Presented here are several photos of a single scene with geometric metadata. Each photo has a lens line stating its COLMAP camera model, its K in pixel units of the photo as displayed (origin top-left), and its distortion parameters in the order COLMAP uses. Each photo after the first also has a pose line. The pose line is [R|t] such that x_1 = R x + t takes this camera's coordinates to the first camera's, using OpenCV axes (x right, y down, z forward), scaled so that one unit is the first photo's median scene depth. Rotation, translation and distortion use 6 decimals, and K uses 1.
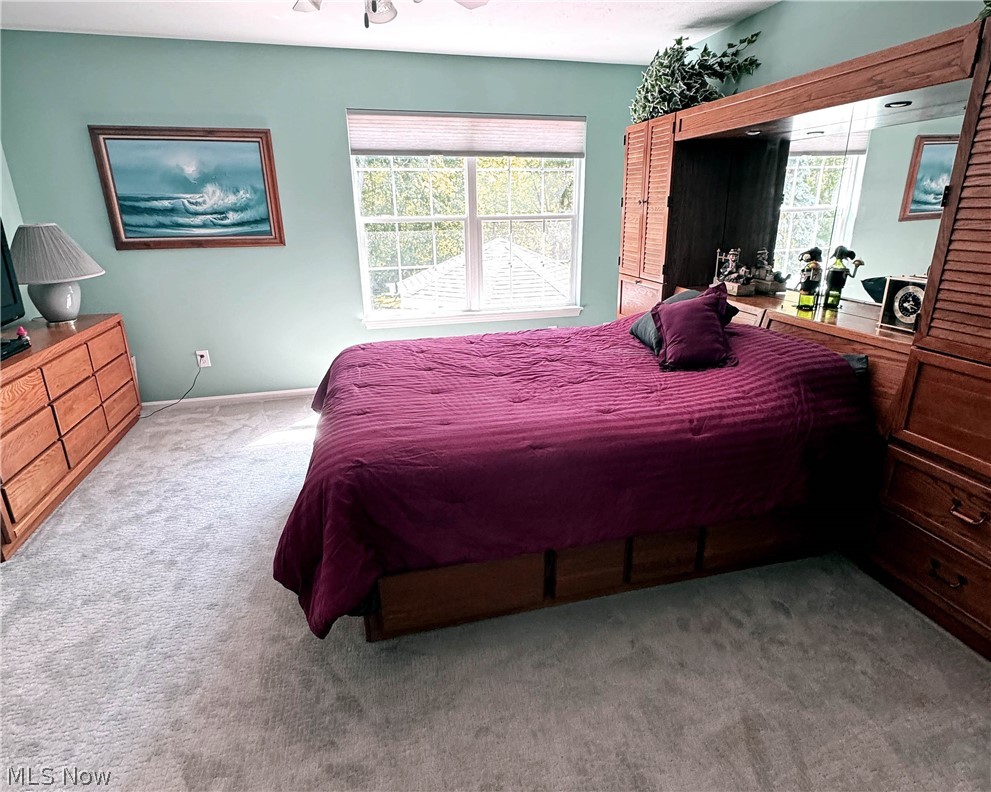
lens RADIAL K [[538.5, 0, 495.1], [0, 538.5, 377.2], [0, 0, 1]] dist [0.013597, -0.001123]
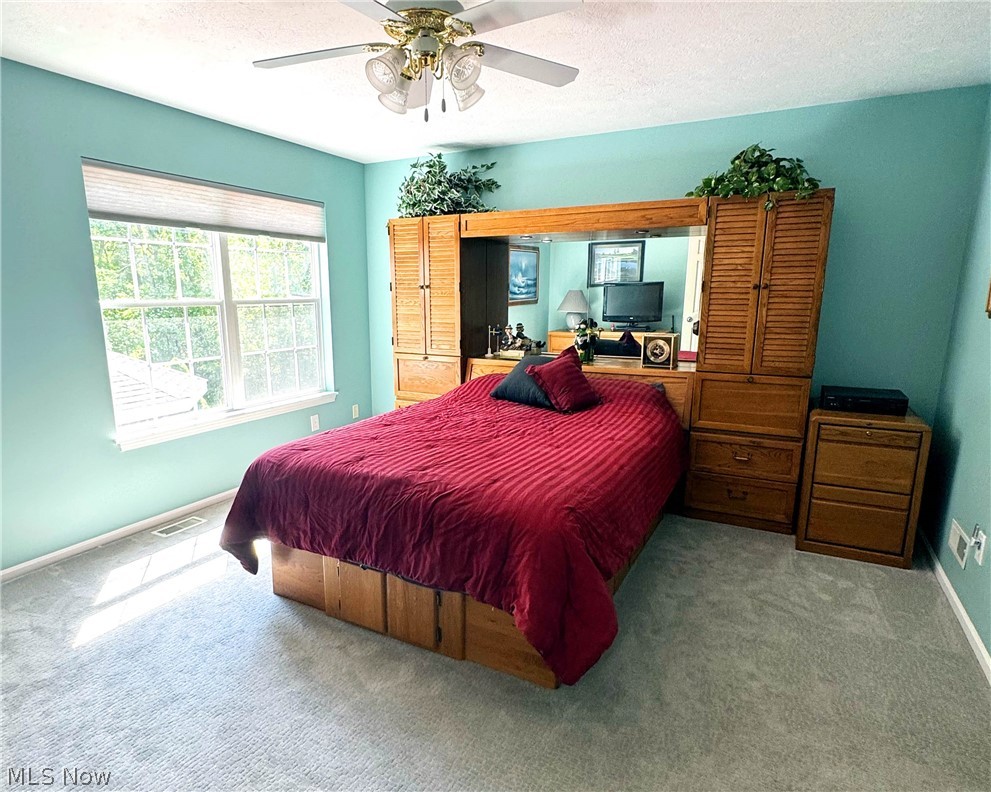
lens RADIAL K [[587.7, 0, 495.4], [0, 587.7, 420.7], [0, 0, 1]] dist [0.002076, 0.000538]
pose [[0.665711, -0.151026, 0.730767, -0.630176], [0.219408, 0.975632, 0.001757, -0.028632], [-0.713224, 0.159166, 0.682625, 0.126980]]
